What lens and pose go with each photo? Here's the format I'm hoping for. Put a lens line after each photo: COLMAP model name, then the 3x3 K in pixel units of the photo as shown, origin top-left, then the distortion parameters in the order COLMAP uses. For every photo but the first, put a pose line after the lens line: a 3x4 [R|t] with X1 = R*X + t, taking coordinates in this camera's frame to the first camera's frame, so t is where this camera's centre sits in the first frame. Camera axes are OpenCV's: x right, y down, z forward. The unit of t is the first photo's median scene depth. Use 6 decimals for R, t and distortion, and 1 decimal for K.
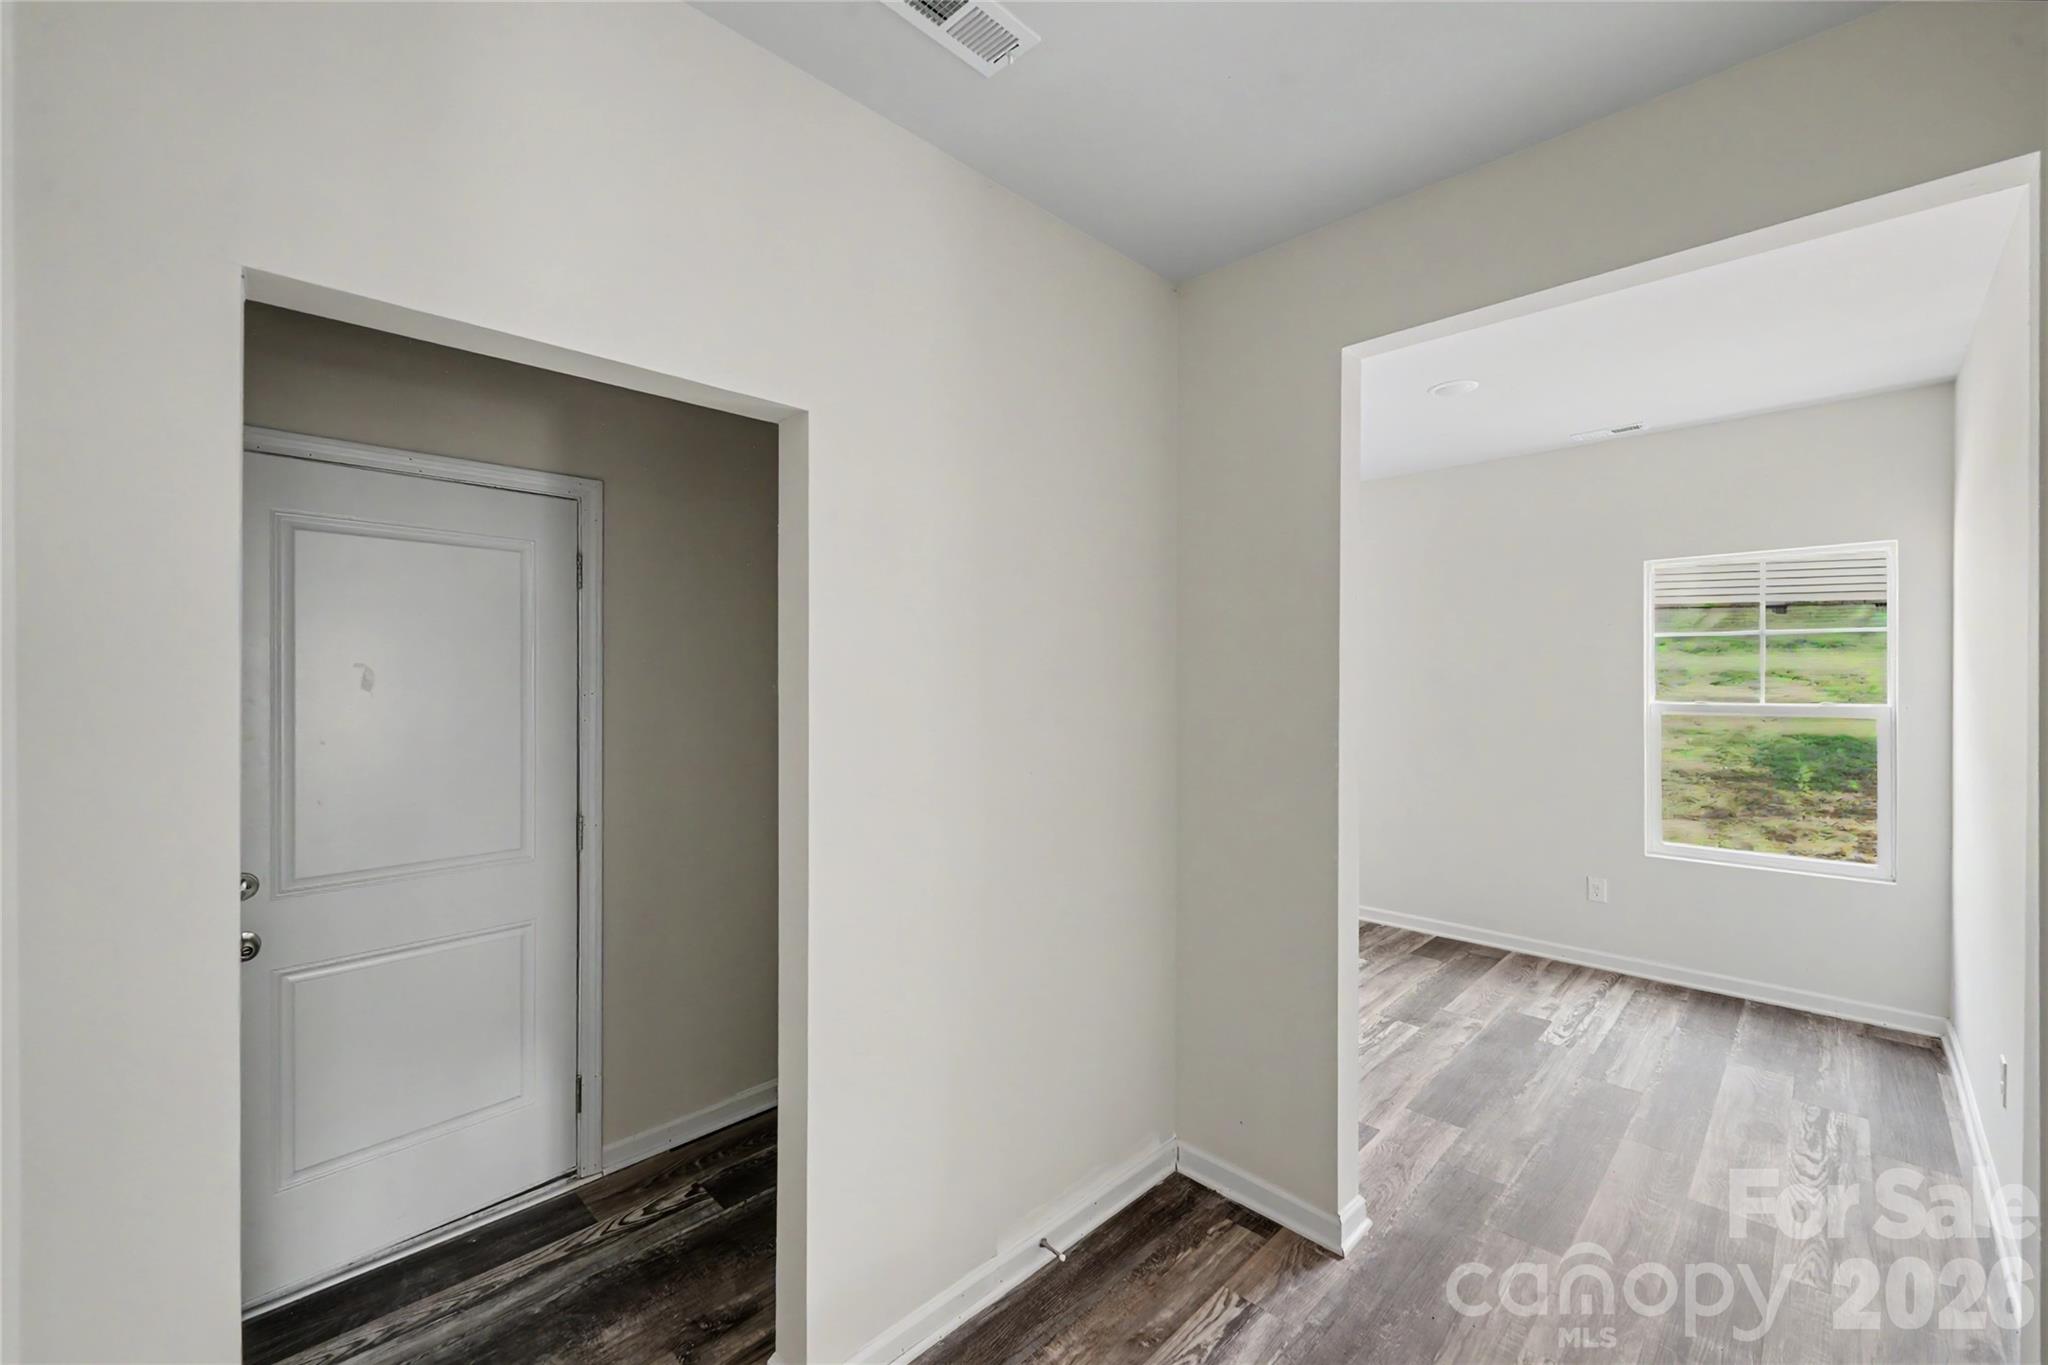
lens RADIAL K [[823.2, 0, 1017.6], [0, 823.2, 680.2], [0, 0, 1]] dist [0.001850, -0.002026]
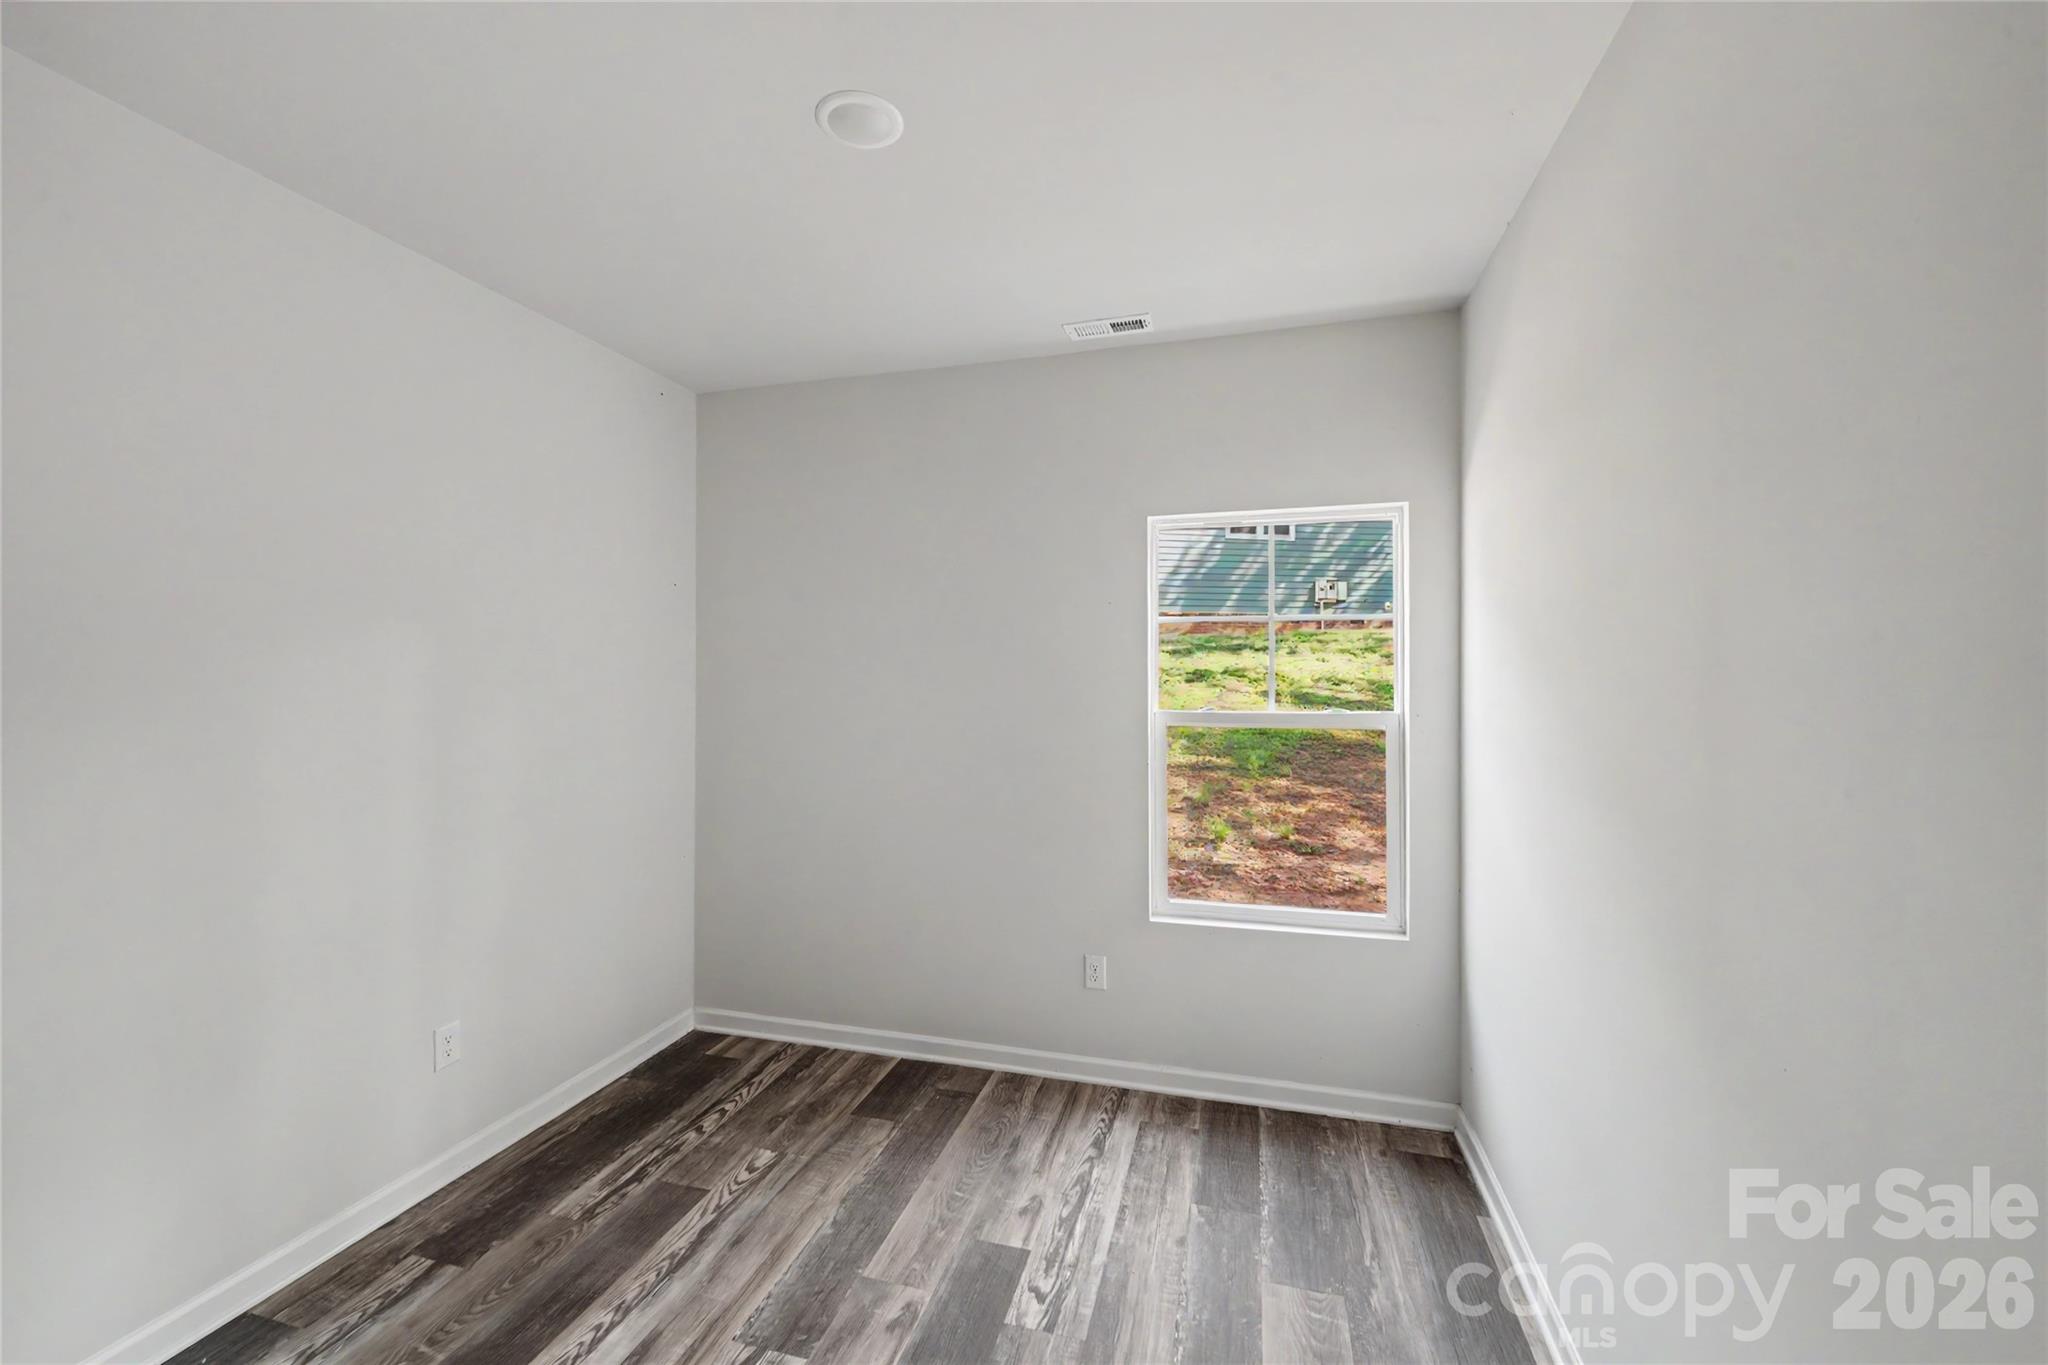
lens RADIAL K [[823.2, 0, 1017.6], [0, 823.2, 680.2], [0, 0, 1]] dist [0.001850, -0.002026]
pose [[0.873657, -0.001848, 0.486539, 0.324747], [0.001248, 0.999998, 0.001558, -0.000679], [-0.486541, -0.000754, 0.873657, 0.446505]]
